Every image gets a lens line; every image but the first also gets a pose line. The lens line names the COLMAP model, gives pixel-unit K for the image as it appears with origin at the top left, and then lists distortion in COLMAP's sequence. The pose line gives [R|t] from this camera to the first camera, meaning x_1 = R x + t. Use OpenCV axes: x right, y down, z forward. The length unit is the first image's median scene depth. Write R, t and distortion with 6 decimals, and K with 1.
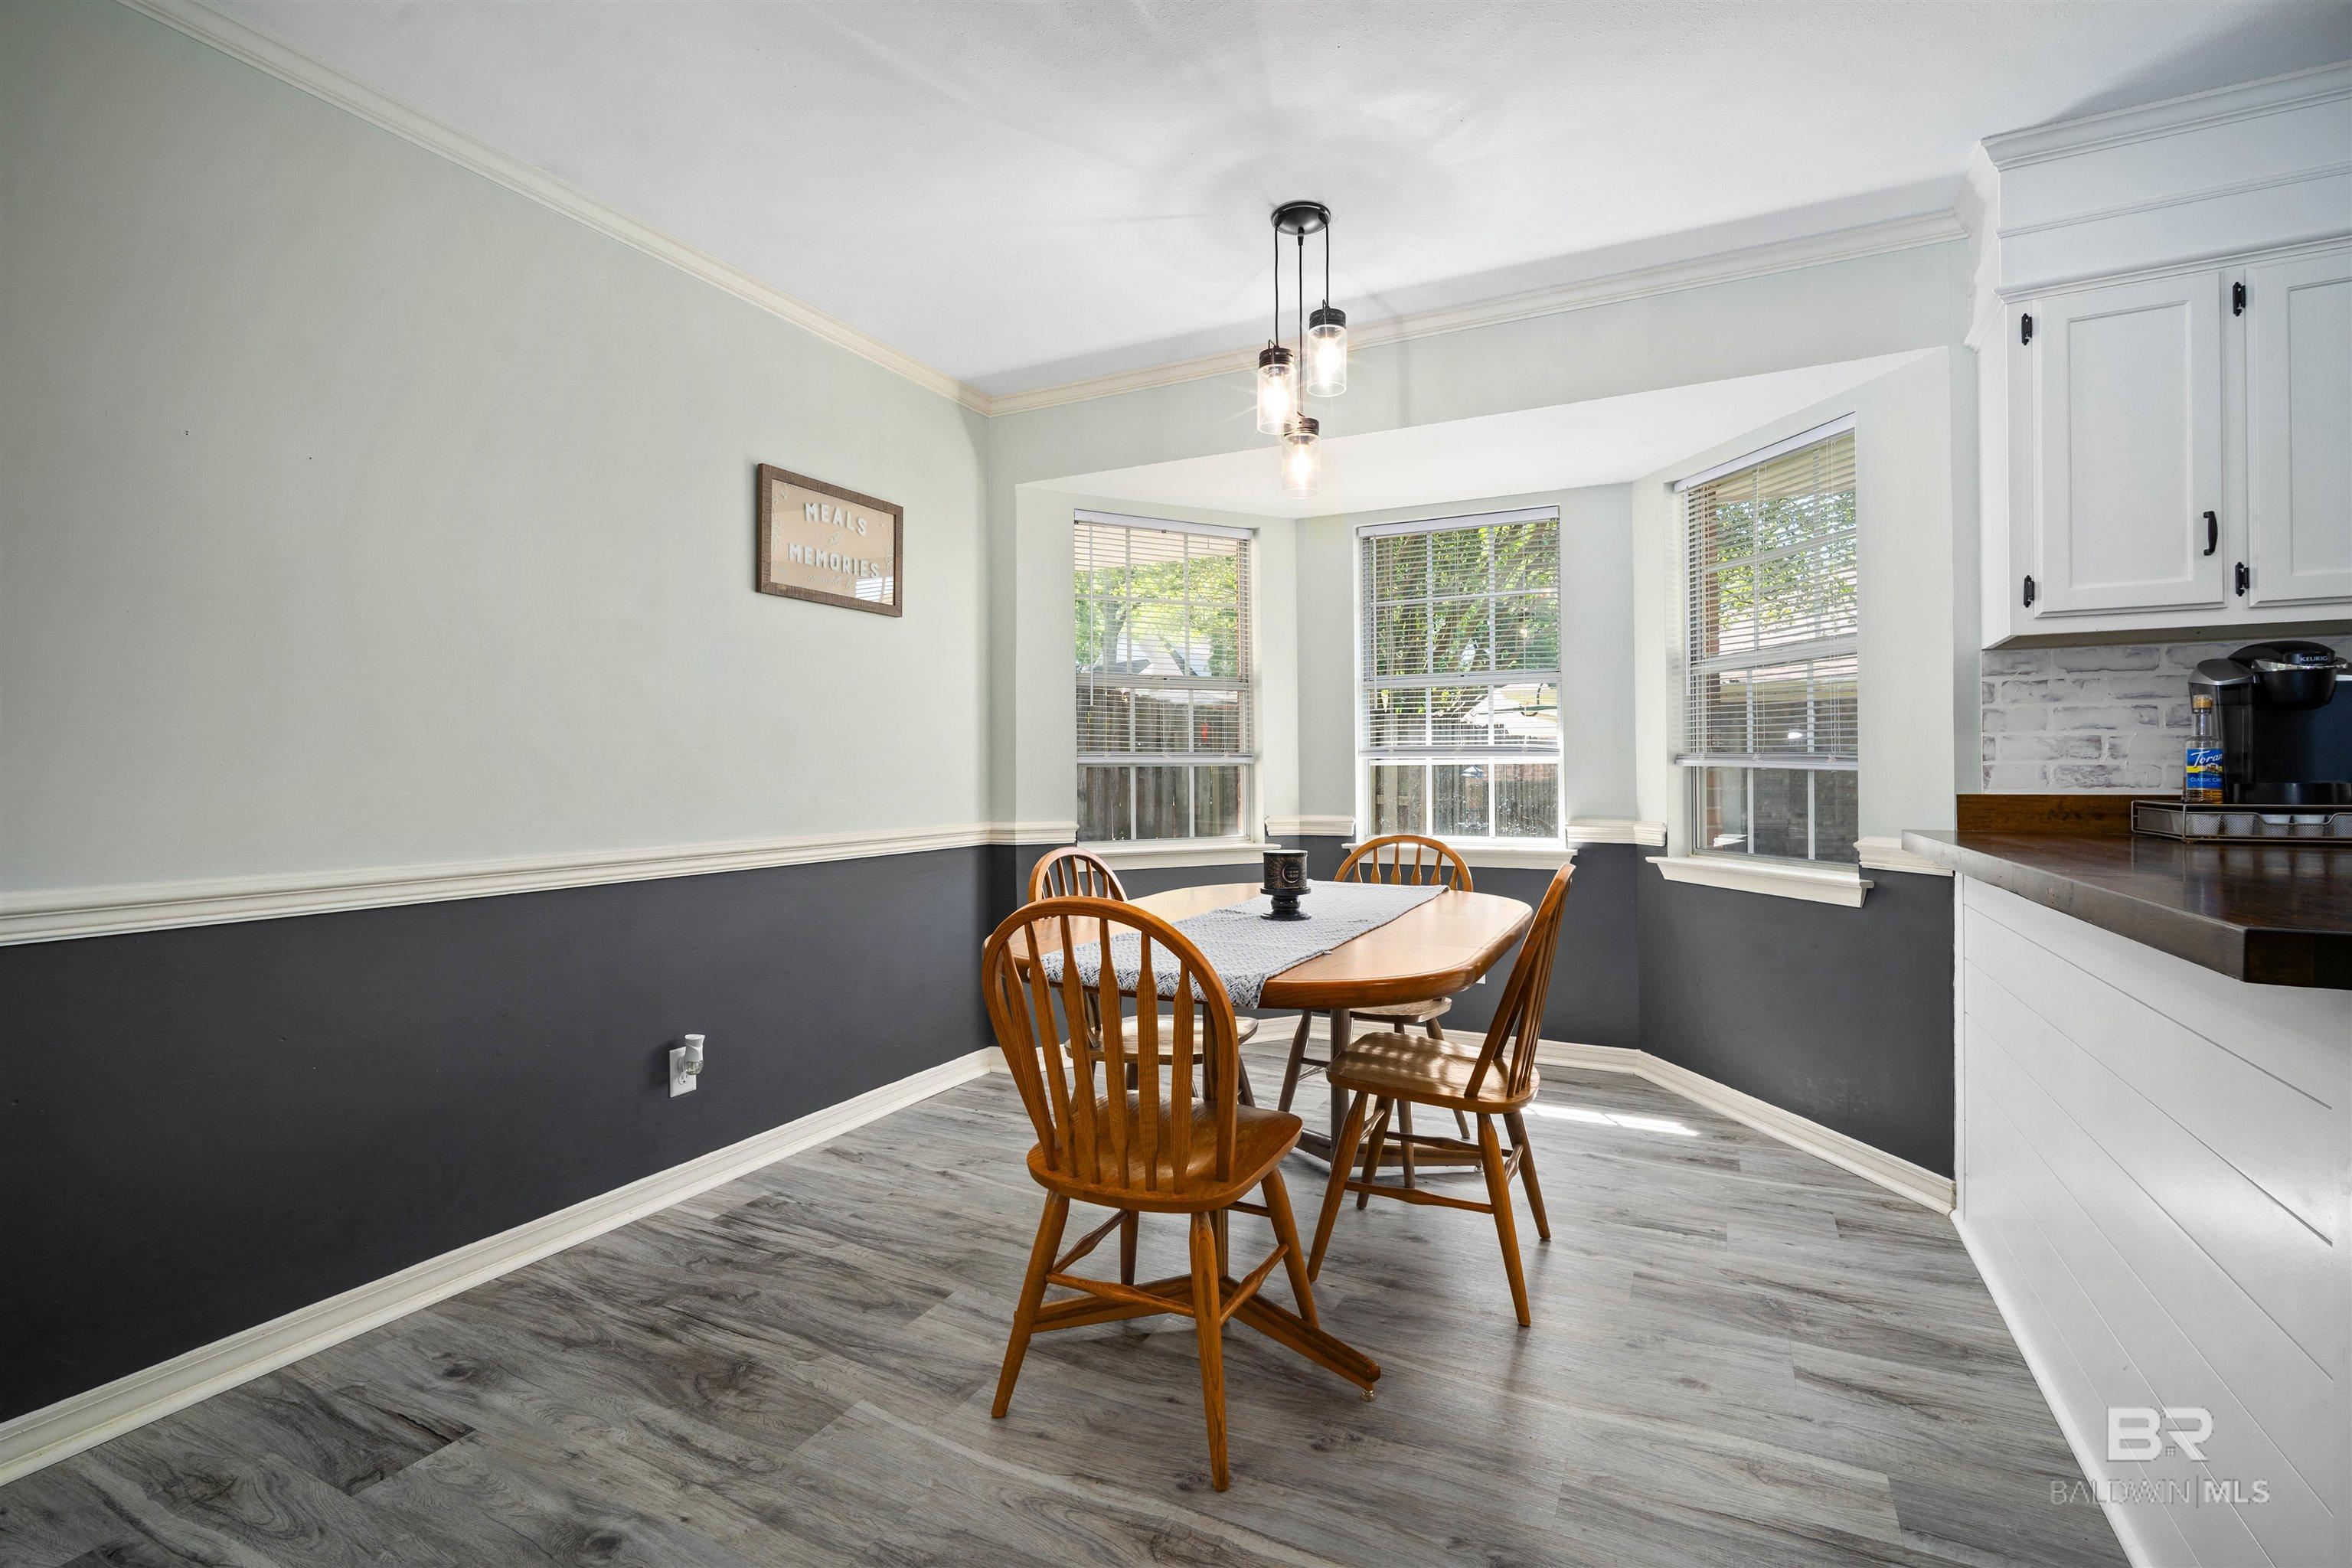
lens RADIAL K [[1033.9, 0, 1187.3], [0, 1033.9, 768.7], [0, 0, 1]] dist [-0.014302, 0.002866]
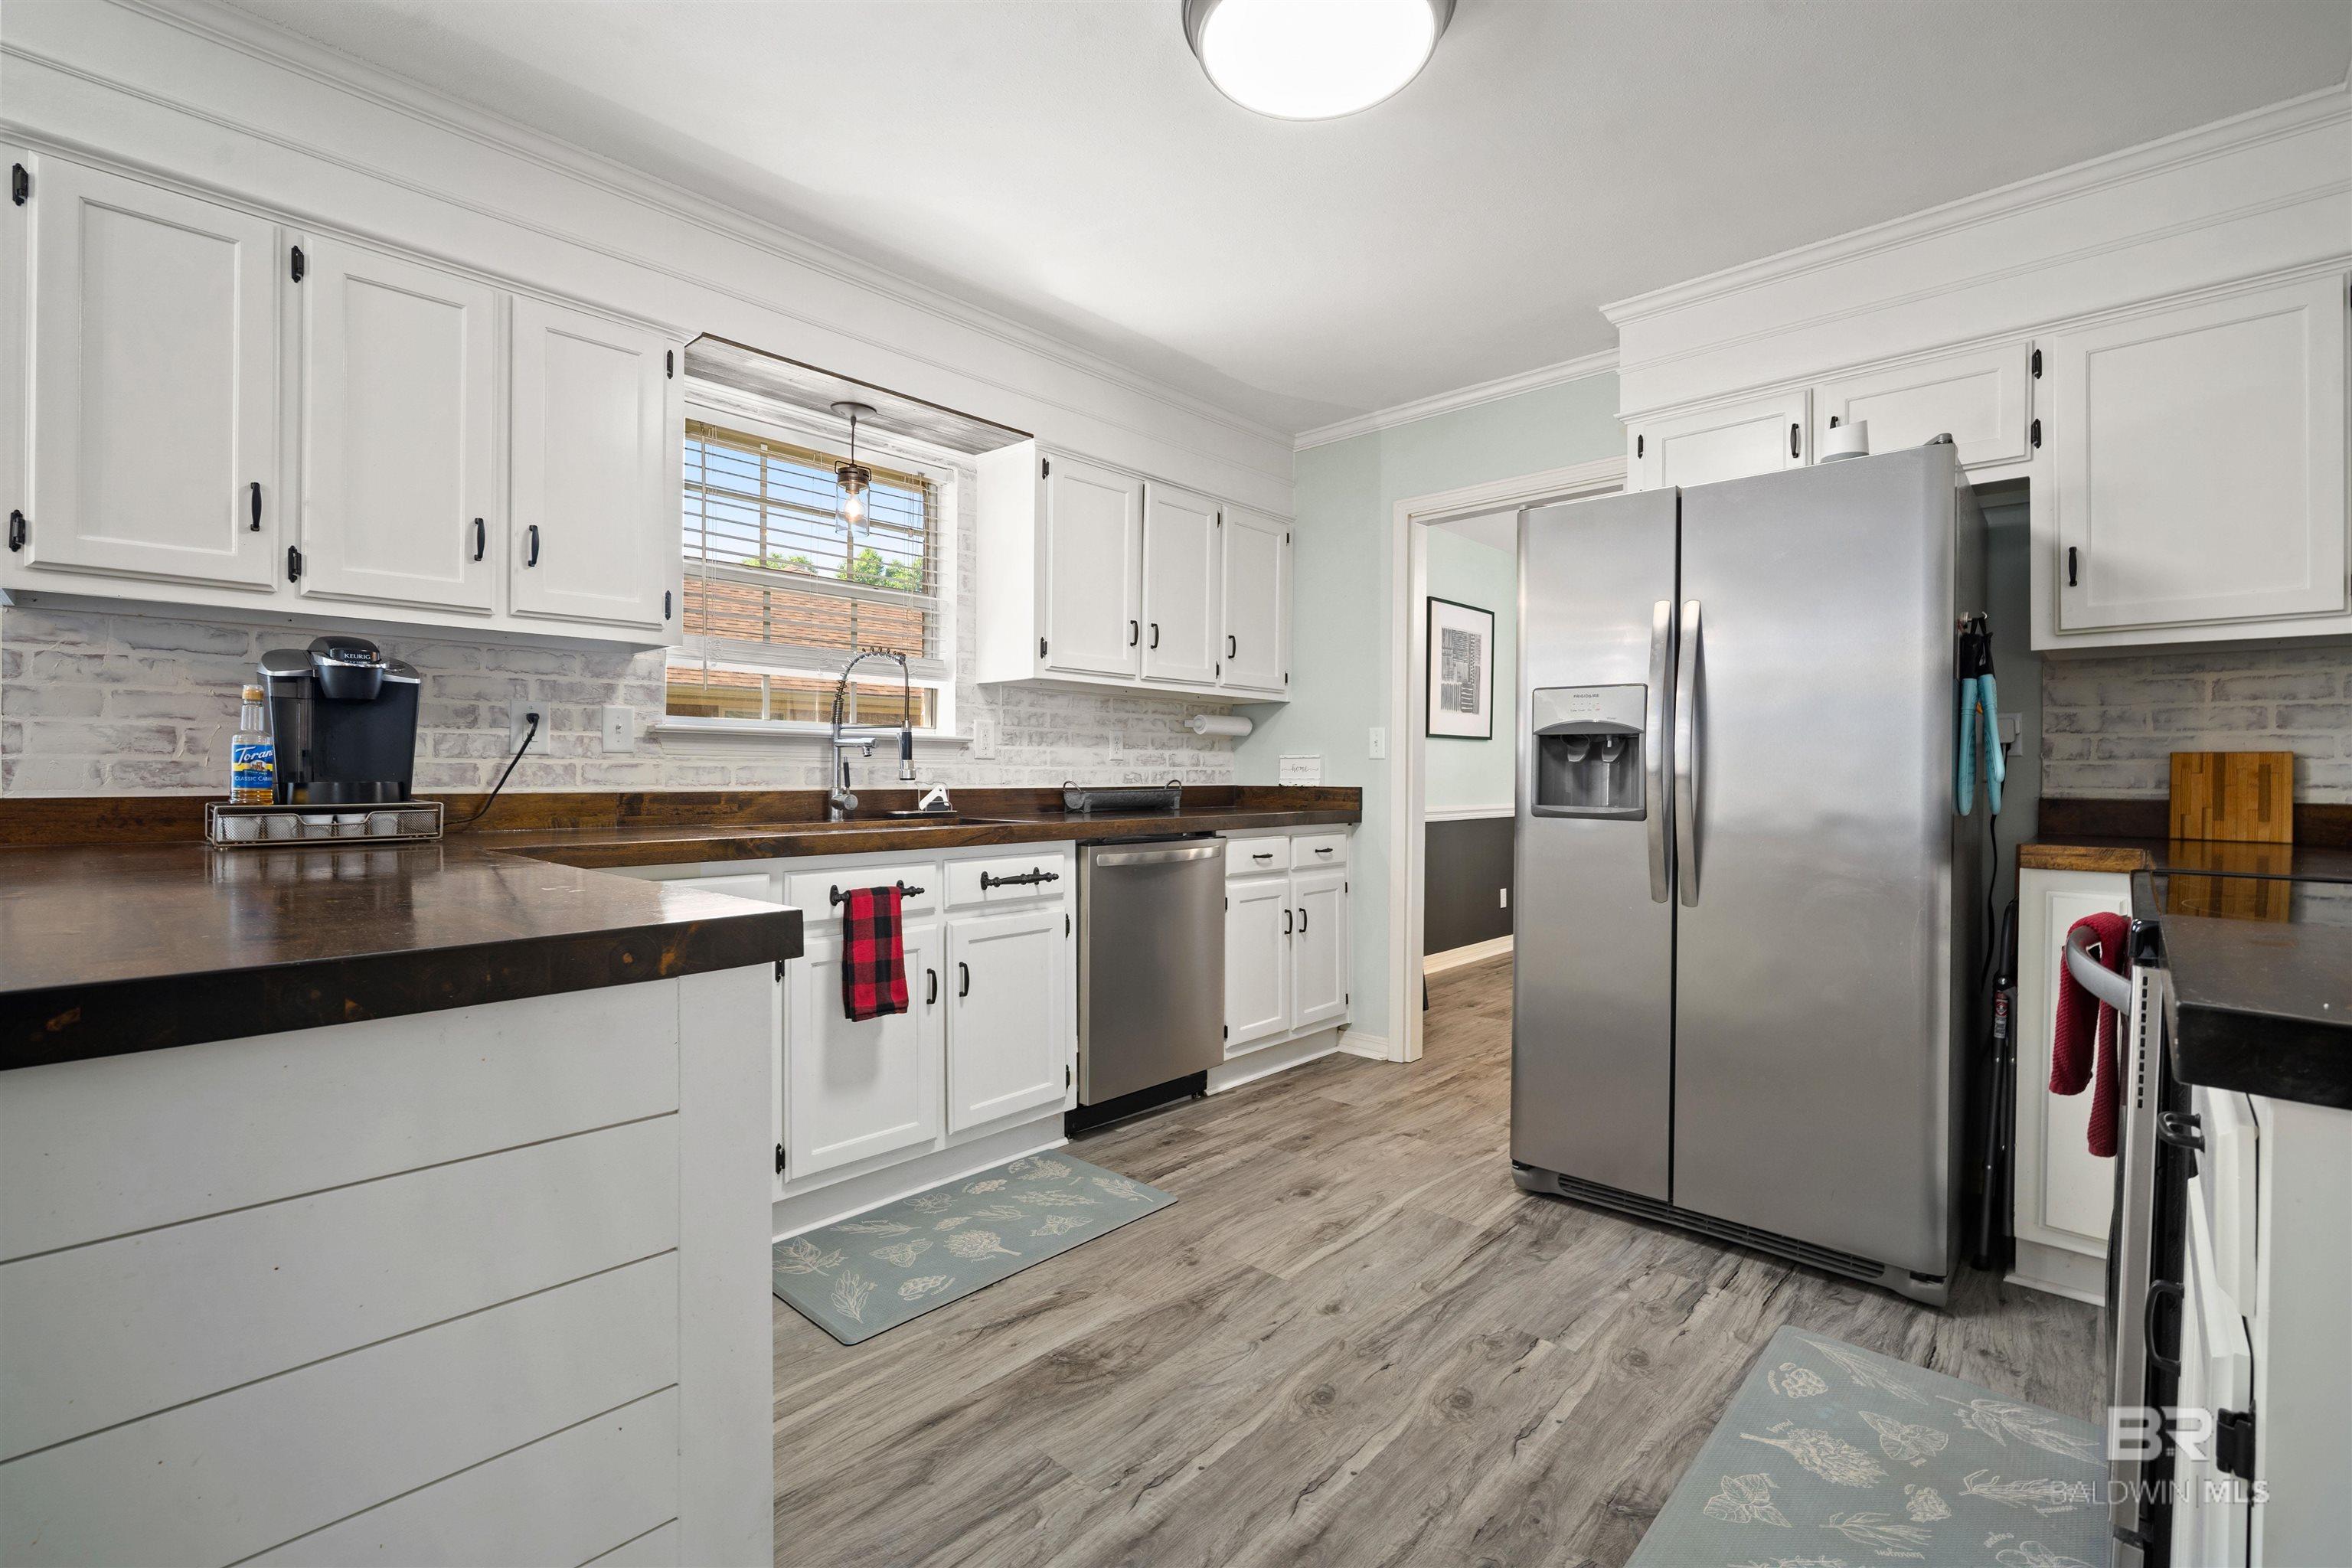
lens RADIAL K [[1033.9, 0, 1182.5], [0, 1033.9, 773.5], [0, 0, 1]] dist [-0.014302, 0.002866]
pose [[0.286100, 0.001455, 0.958199, 0.316359], [-0.010382, 0.999945, 0.001581, -0.003349], [-0.958143, -0.010401, 0.286100, -0.044680]]
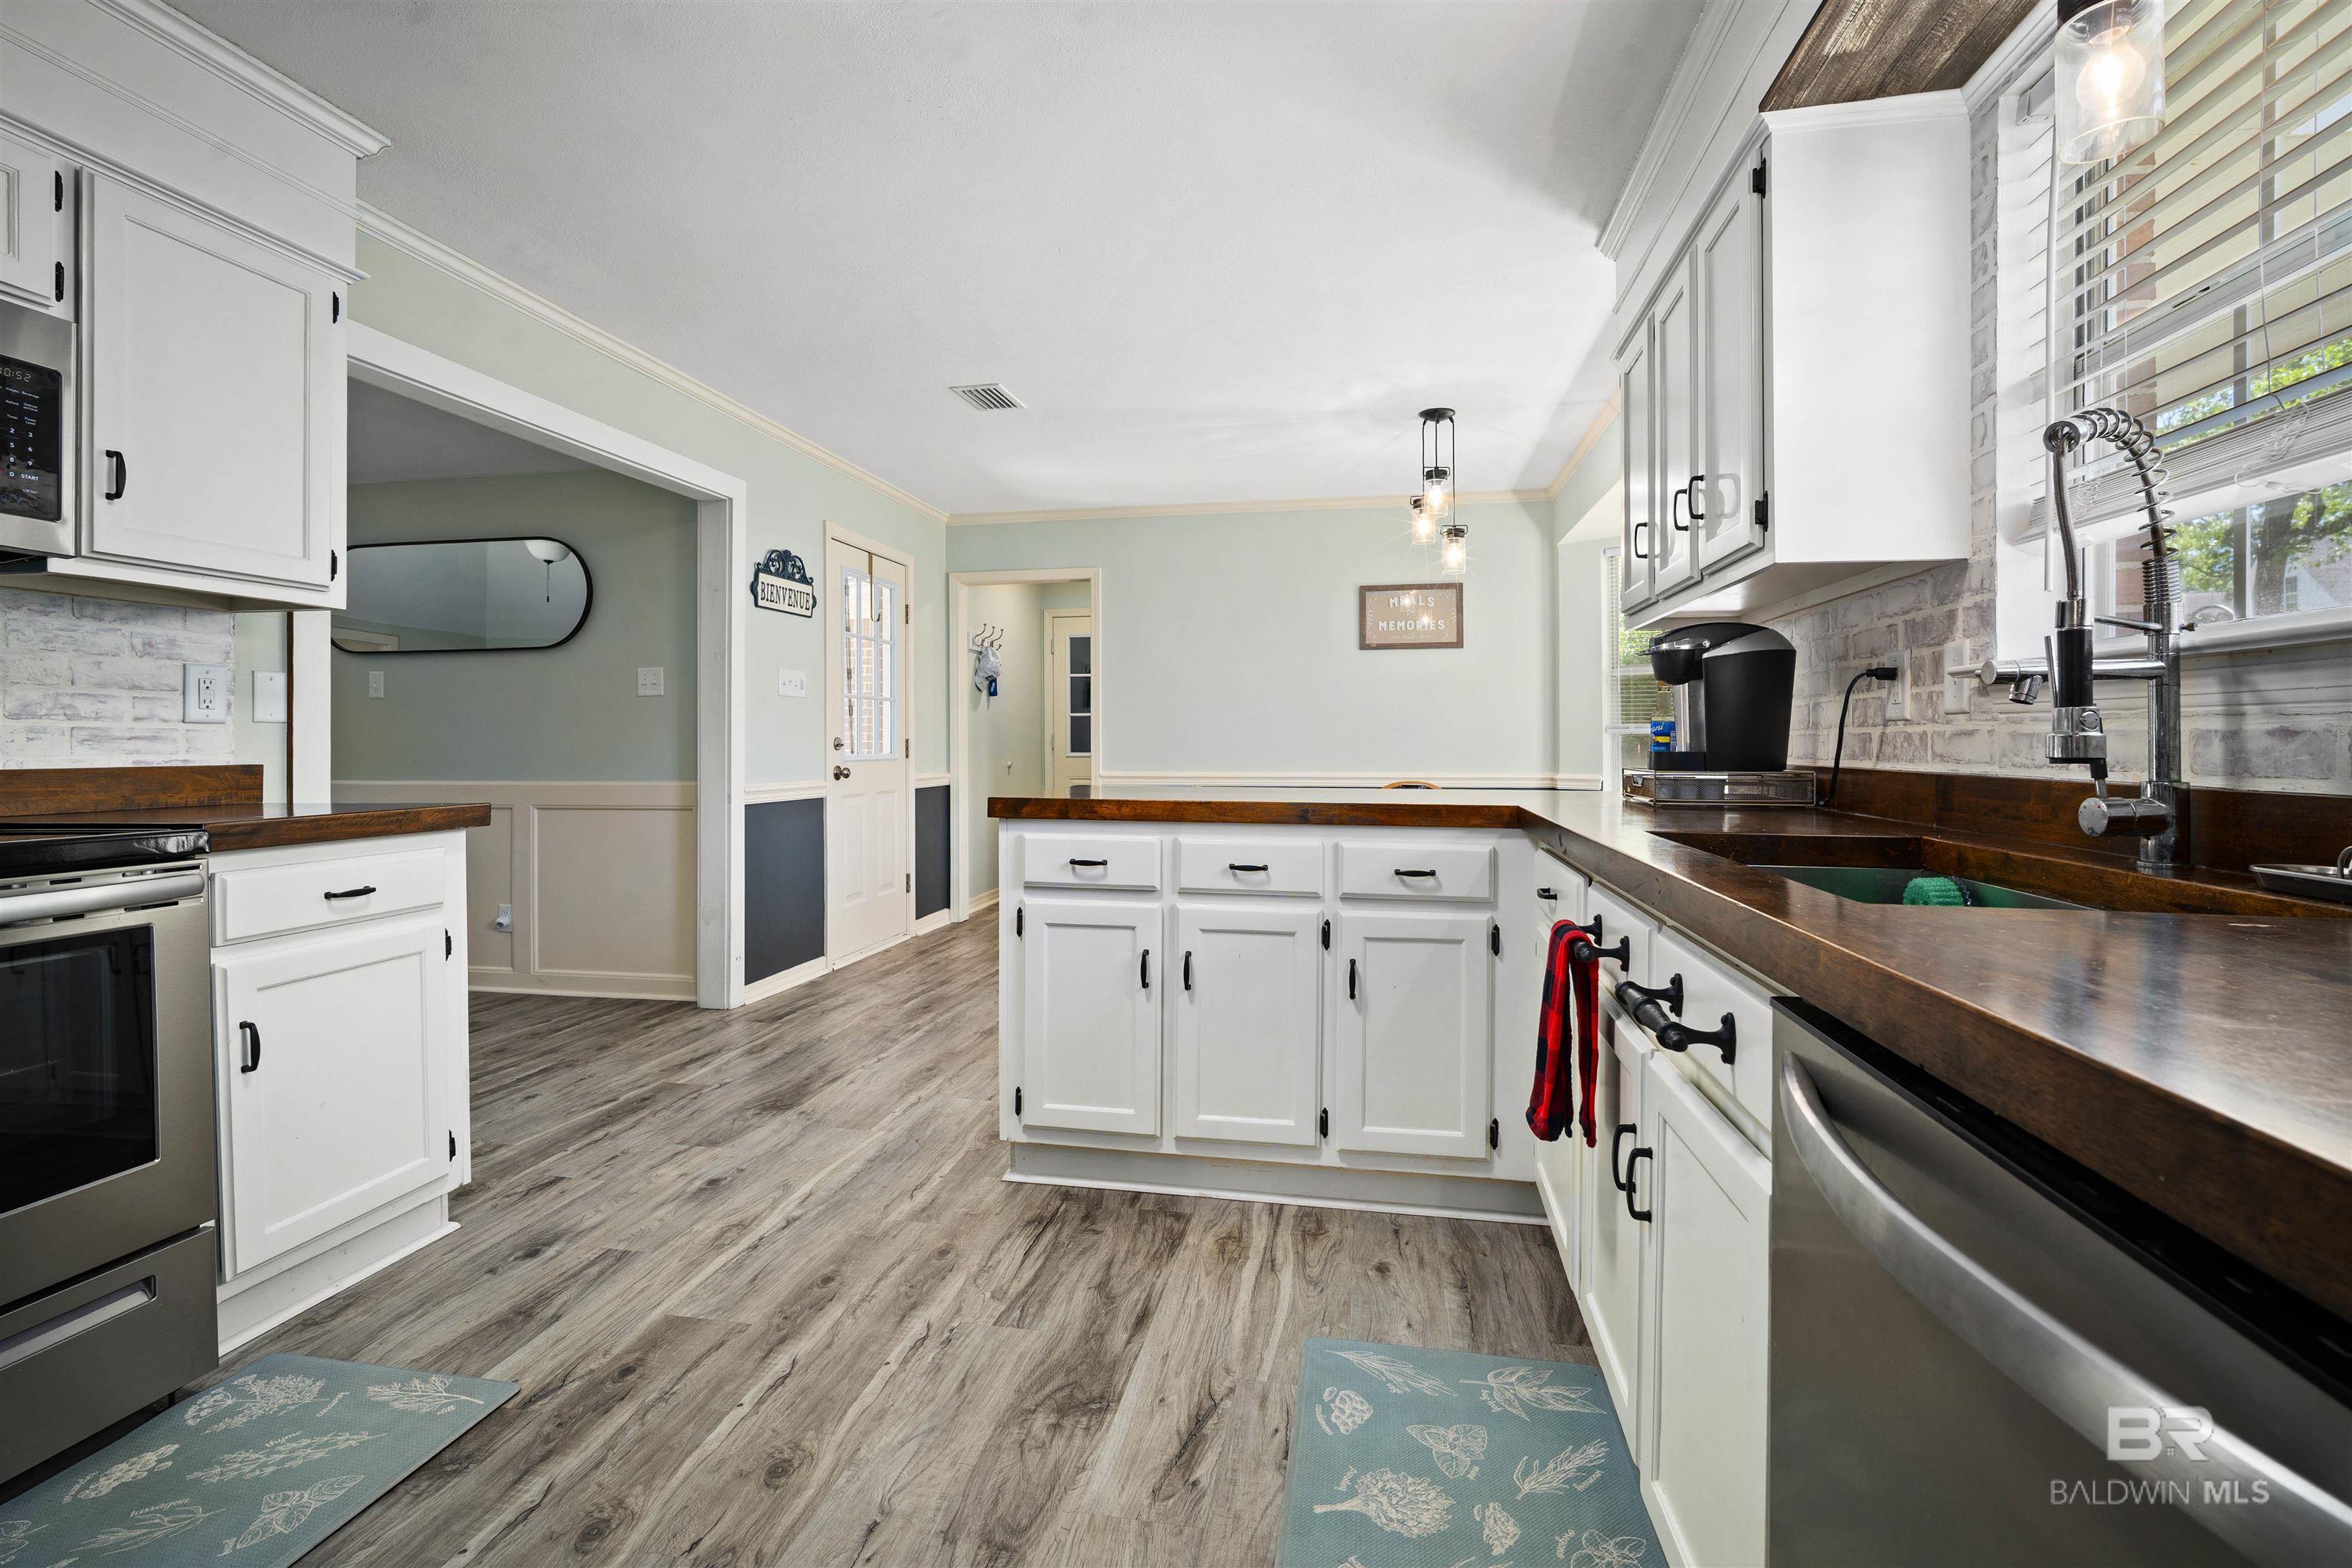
lens RADIAL K [[1033.9, 0, 1189.8], [0, 1033.9, 743.7], [0, 0, 1]] dist [-0.014302, 0.002866]
pose [[0.281100, 0.004882, -0.959666, 1.743031], [0.002957, 0.999978, 0.005954, -0.002003], [0.959674, -0.004511, 0.281079, 0.134576]]
